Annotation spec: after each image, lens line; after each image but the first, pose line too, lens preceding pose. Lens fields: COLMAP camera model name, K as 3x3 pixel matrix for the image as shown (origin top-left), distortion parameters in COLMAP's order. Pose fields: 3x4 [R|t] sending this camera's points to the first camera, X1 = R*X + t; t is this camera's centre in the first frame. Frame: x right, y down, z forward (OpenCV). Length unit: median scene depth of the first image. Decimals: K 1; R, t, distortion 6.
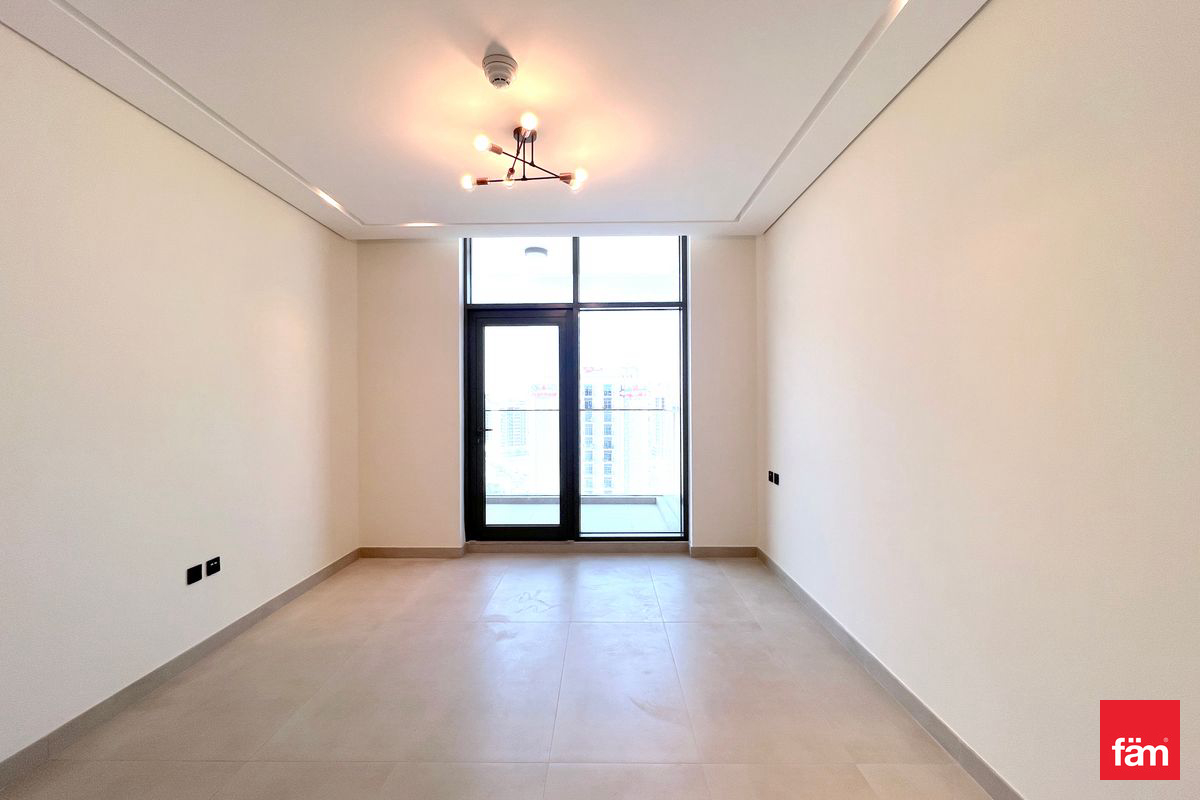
lens RADIAL K [[480.8, 0, 592.5], [0, 480.8, 398.2], [0, 0, 1]] dist [-0.002284, 0.001318]
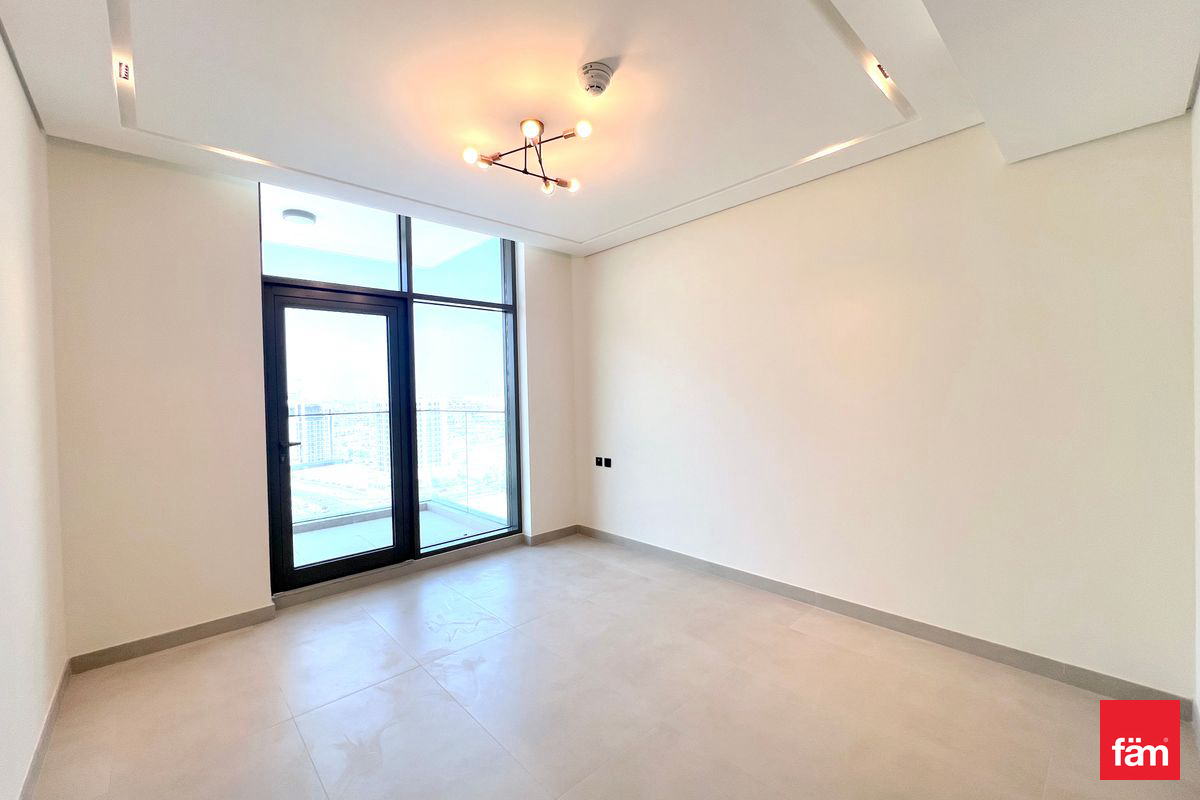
lens RADIAL K [[480.8, 0, 592.3], [0, 480.8, 398.5], [0, 0, 1]] dist [-0.002284, 0.001318]
pose [[0.732970, -0.019929, 0.679969, -0.396225], [0.016767, 0.999796, 0.011230, -0.006807], [-0.680055, 0.003170, 0.733154, 0.118328]]
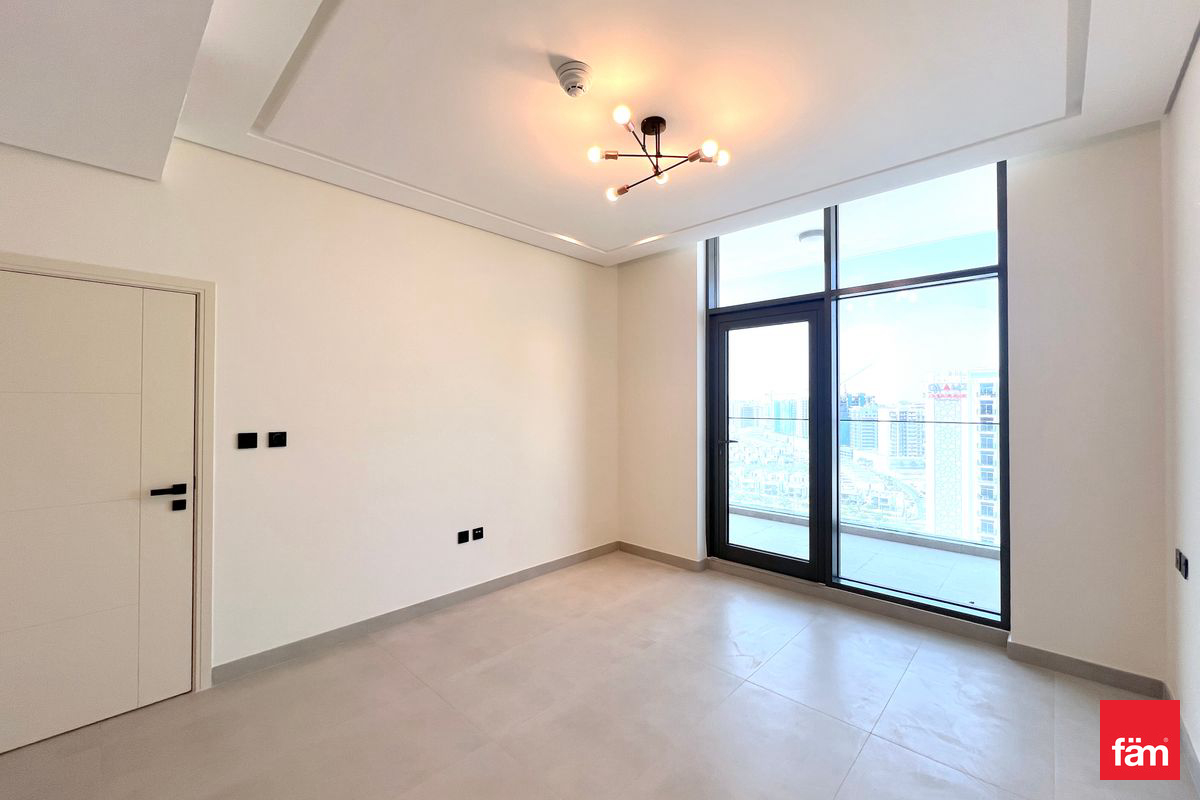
lens RADIAL K [[480.8, 0, 601.7], [0, 480.8, 397.0], [0, 0, 1]] dist [-0.002284, 0.001318]
pose [[0.738581, -0.003431, -0.674156, 0.227797], [-0.000745, 0.999982, -0.005906, -0.014710], [0.674165, 0.004865, 0.738565, 0.146811]]
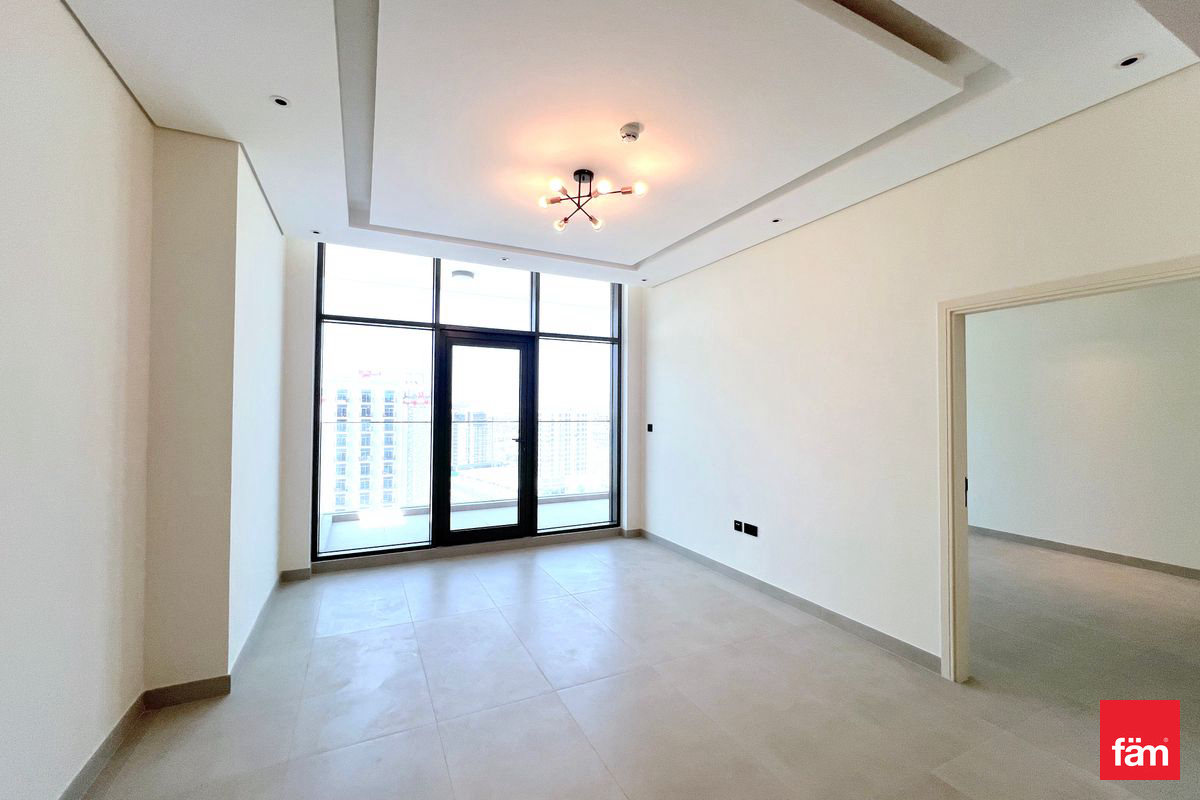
lens RADIAL K [[480.8, 0, 595.6], [0, 480.8, 402.8], [0, 0, 1]] dist [-0.002284, 0.001318]
pose [[0.897231, 0.016644, 0.441247, -0.418098], [-0.013409, 0.999855, -0.010451, -0.015646], [-0.441358, 0.003460, 0.897325, -0.108301]]
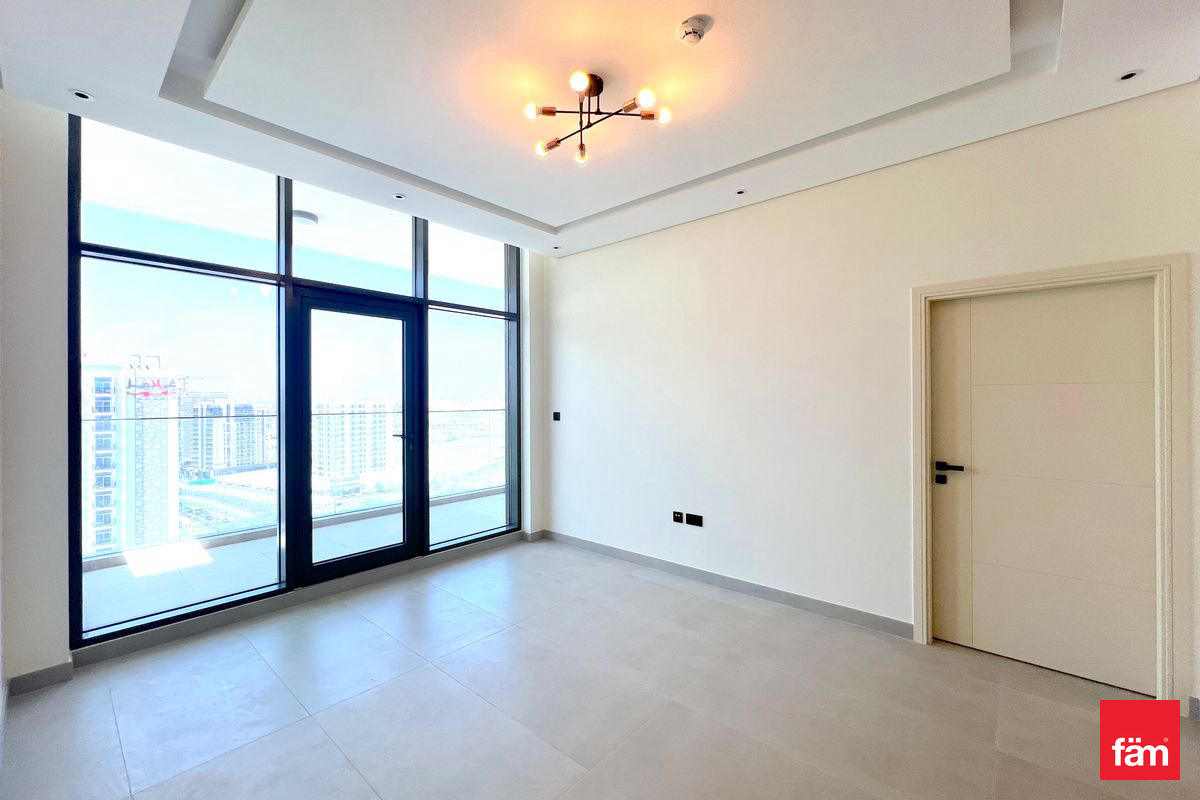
lens RADIAL K [[480.8, 0, 592.0], [0, 480.8, 401.1], [0, 0, 1]] dist [-0.002284, 0.001318]
pose [[0.659013, -0.002322, 0.752128, -0.519882], [-0.002704, 0.999981, 0.005457, -0.007112], [-0.752126, -0.005629, 0.658995, 0.146904]]
